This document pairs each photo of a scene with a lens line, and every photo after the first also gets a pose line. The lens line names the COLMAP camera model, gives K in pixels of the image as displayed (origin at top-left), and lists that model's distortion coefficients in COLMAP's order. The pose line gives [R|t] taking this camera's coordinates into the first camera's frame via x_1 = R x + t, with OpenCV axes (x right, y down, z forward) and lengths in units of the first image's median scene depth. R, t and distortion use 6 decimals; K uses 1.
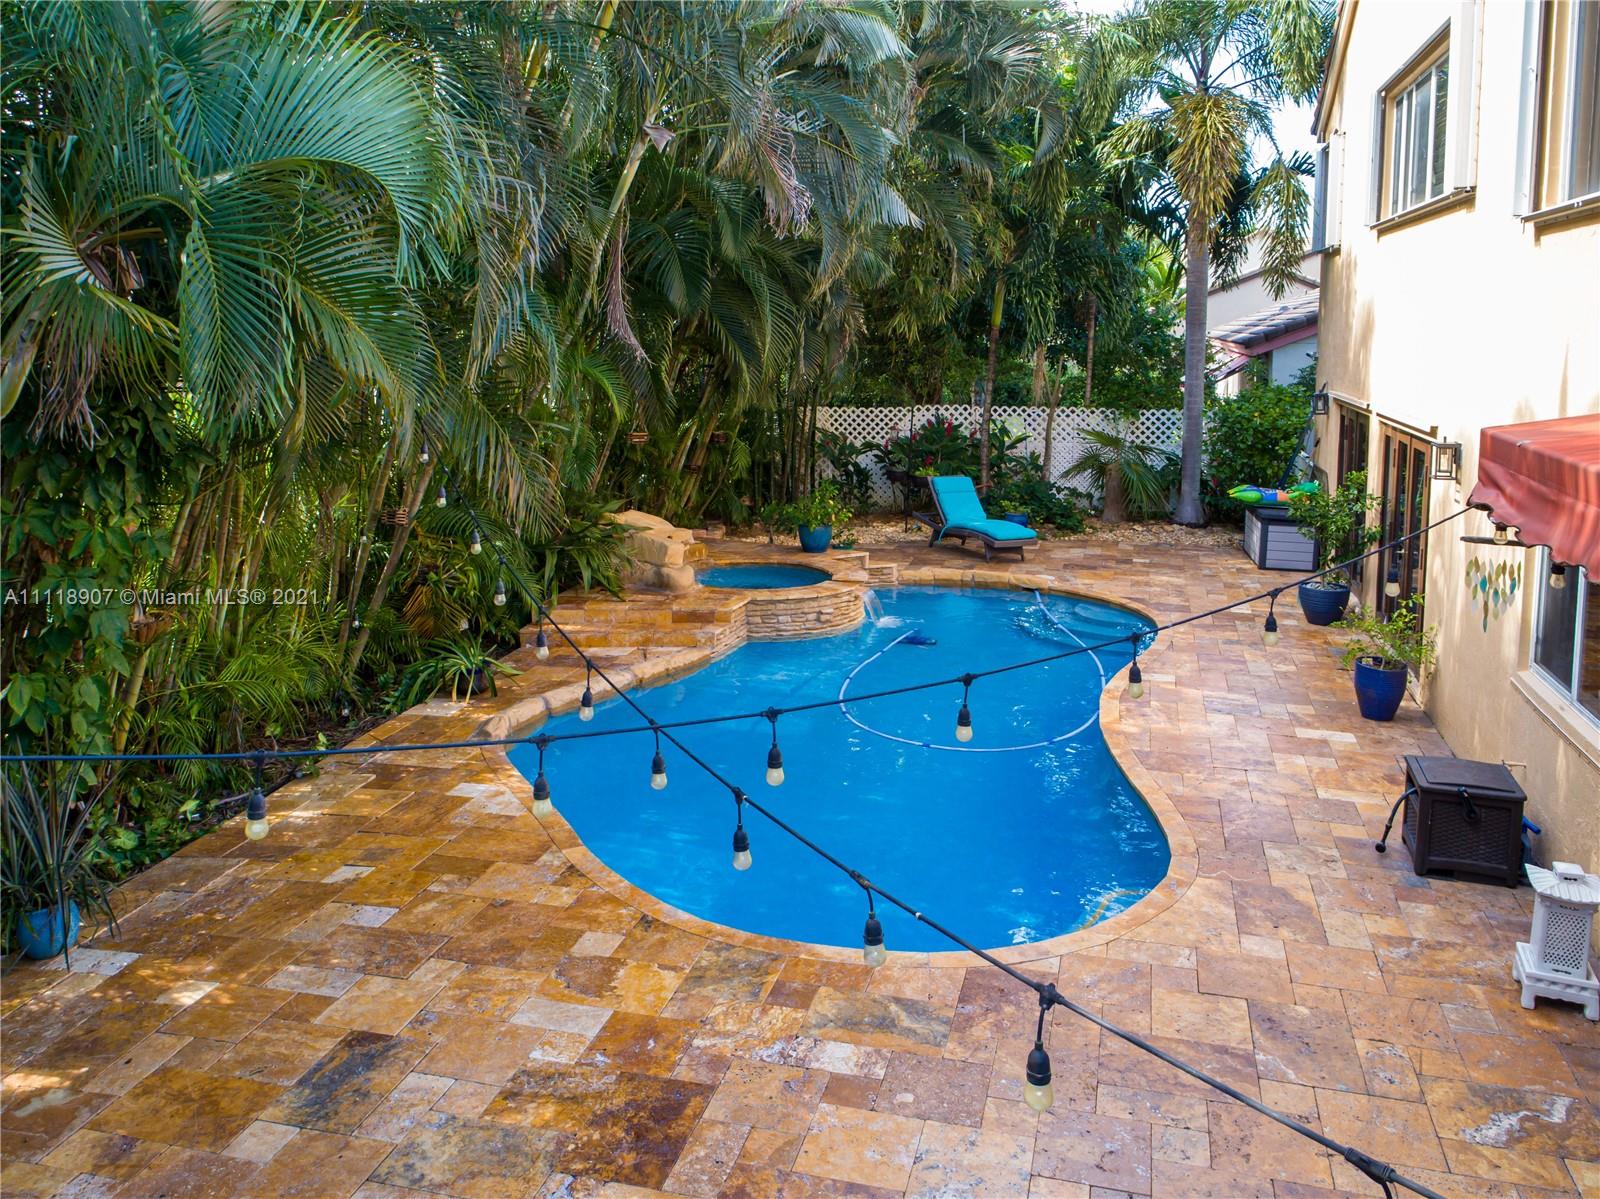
lens RADIAL K [[1199.4, 0, 760.2], [0, 1199.4, 538.0], [0, 0, 1]] dist [-0.010640, -0.001339]
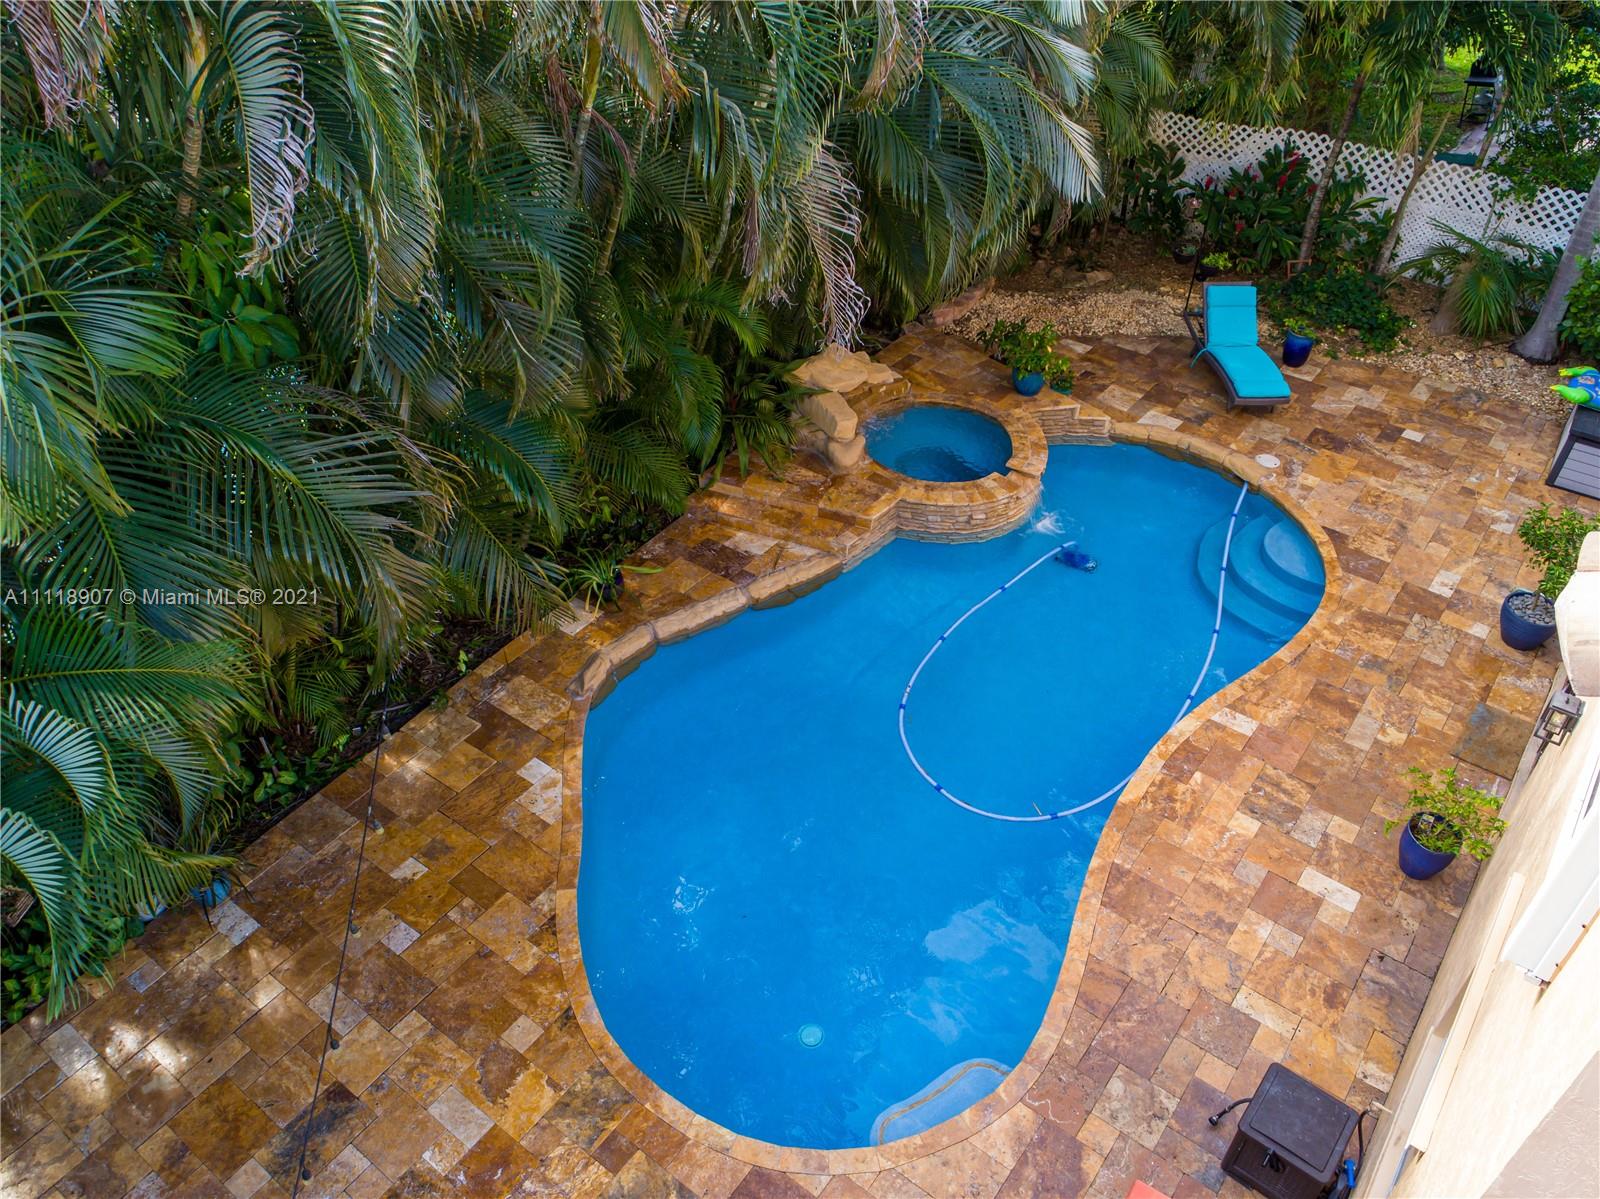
lens RADIAL K [[1118.5, 0, 802.1], [0, 1118.5, 601.2], [0, 0, 1]] dist [-0.010628, -0.002322]
pose [[0.935858, 0.227352, -0.269223, 0.338949], [-0.056473, 0.850911, 0.522265, -0.657757], [0.347823, -0.473562, 0.809171, 0.278311]]
